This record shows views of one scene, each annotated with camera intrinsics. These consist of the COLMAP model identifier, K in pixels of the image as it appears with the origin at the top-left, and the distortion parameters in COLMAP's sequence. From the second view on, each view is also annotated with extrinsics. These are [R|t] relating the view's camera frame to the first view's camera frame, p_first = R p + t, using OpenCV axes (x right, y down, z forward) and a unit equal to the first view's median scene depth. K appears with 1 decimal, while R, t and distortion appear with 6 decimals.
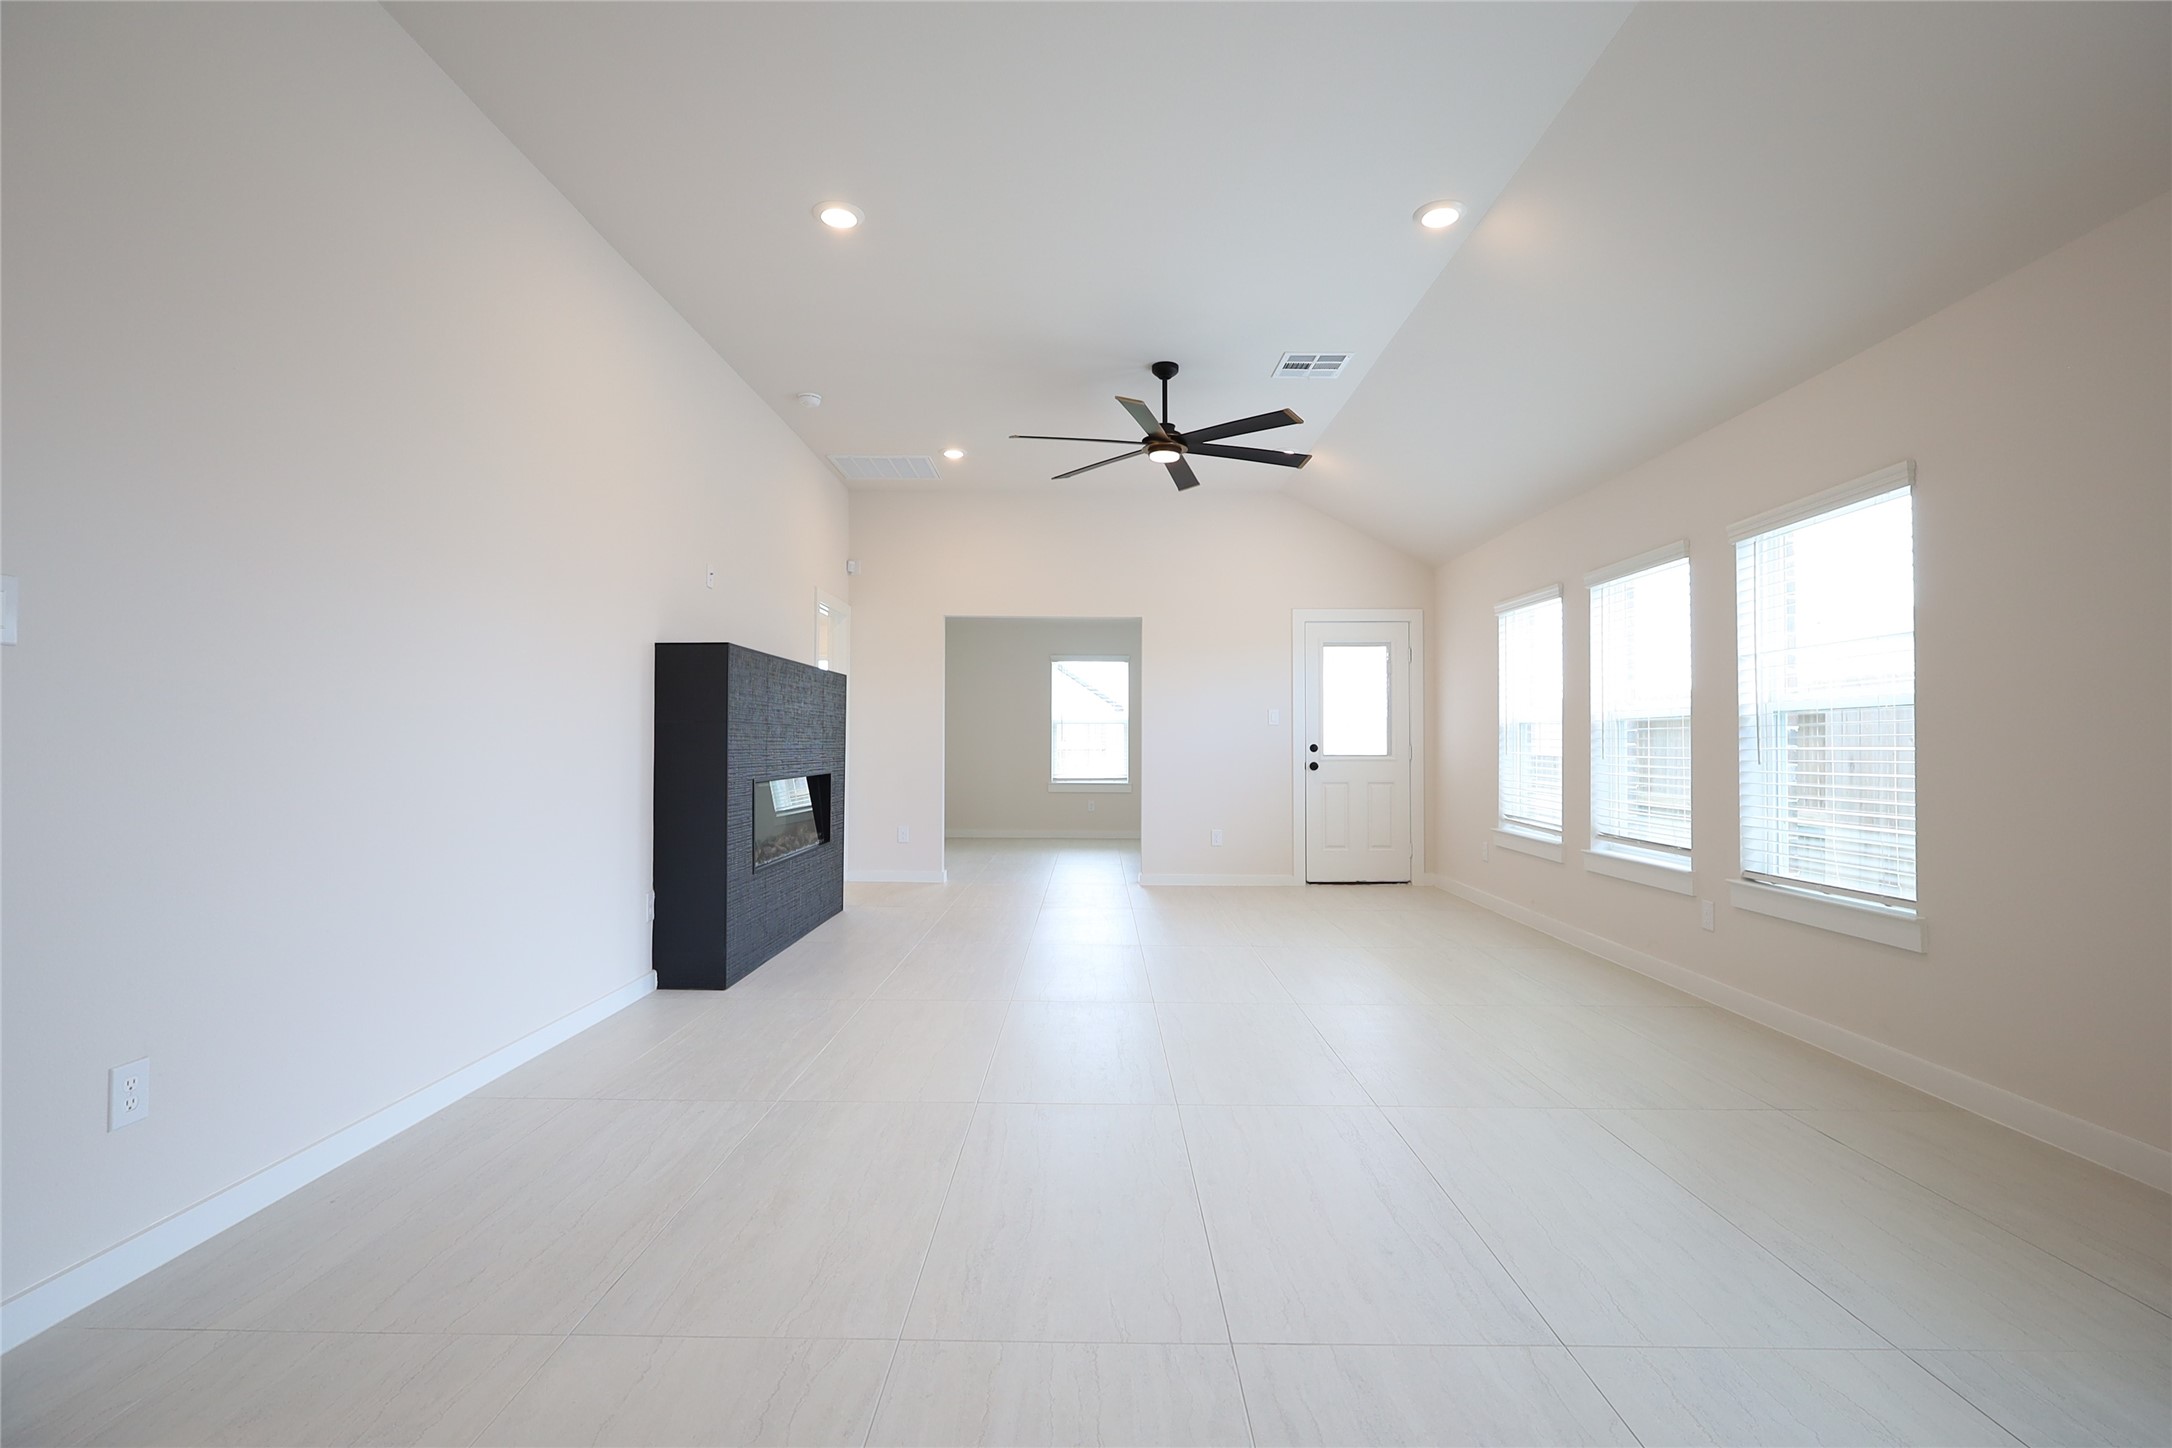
lens RADIAL K [[1001.2, 0, 1090.9], [0, 1001.2, 721.7], [0, 0, 1]] dist [-0.004868, 0.001003]
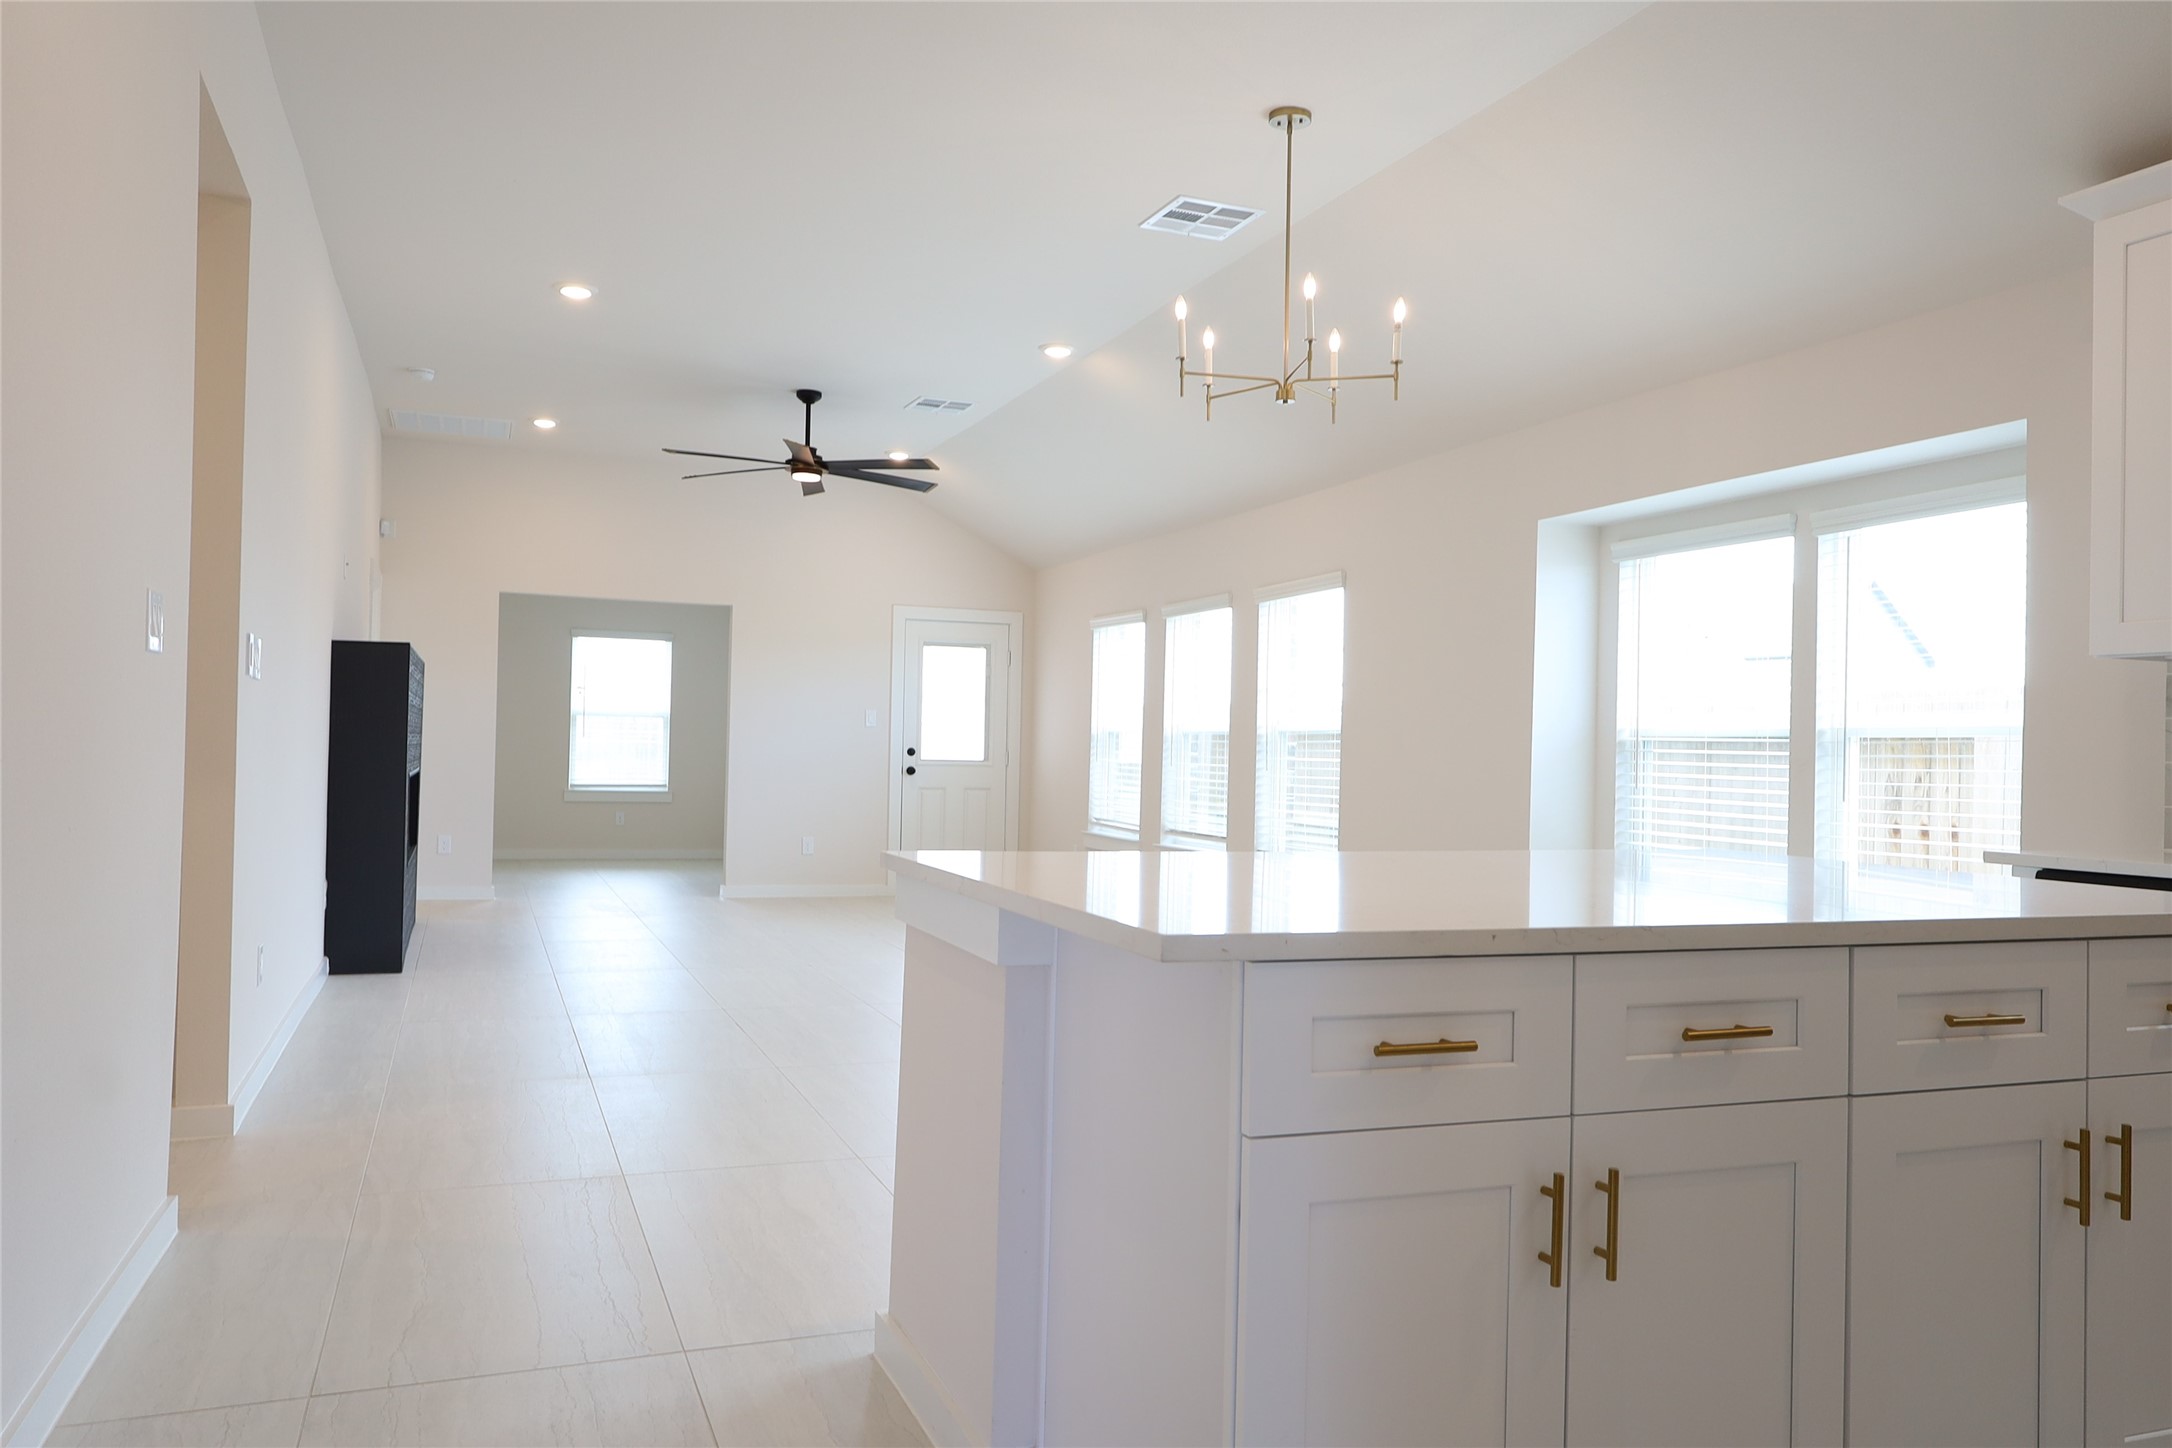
lens RADIAL K [[1484.2, 0, 1085.3], [0, 1484.2, 722.6], [0, 0, 1]] dist [-0.002583, -0.000324]
pose [[0.928436, 0.024077, 0.370711, -0.206765], [-0.027131, 0.999627, 0.003024, -0.014637], [-0.370500, -0.012865, 0.928744, -0.523750]]
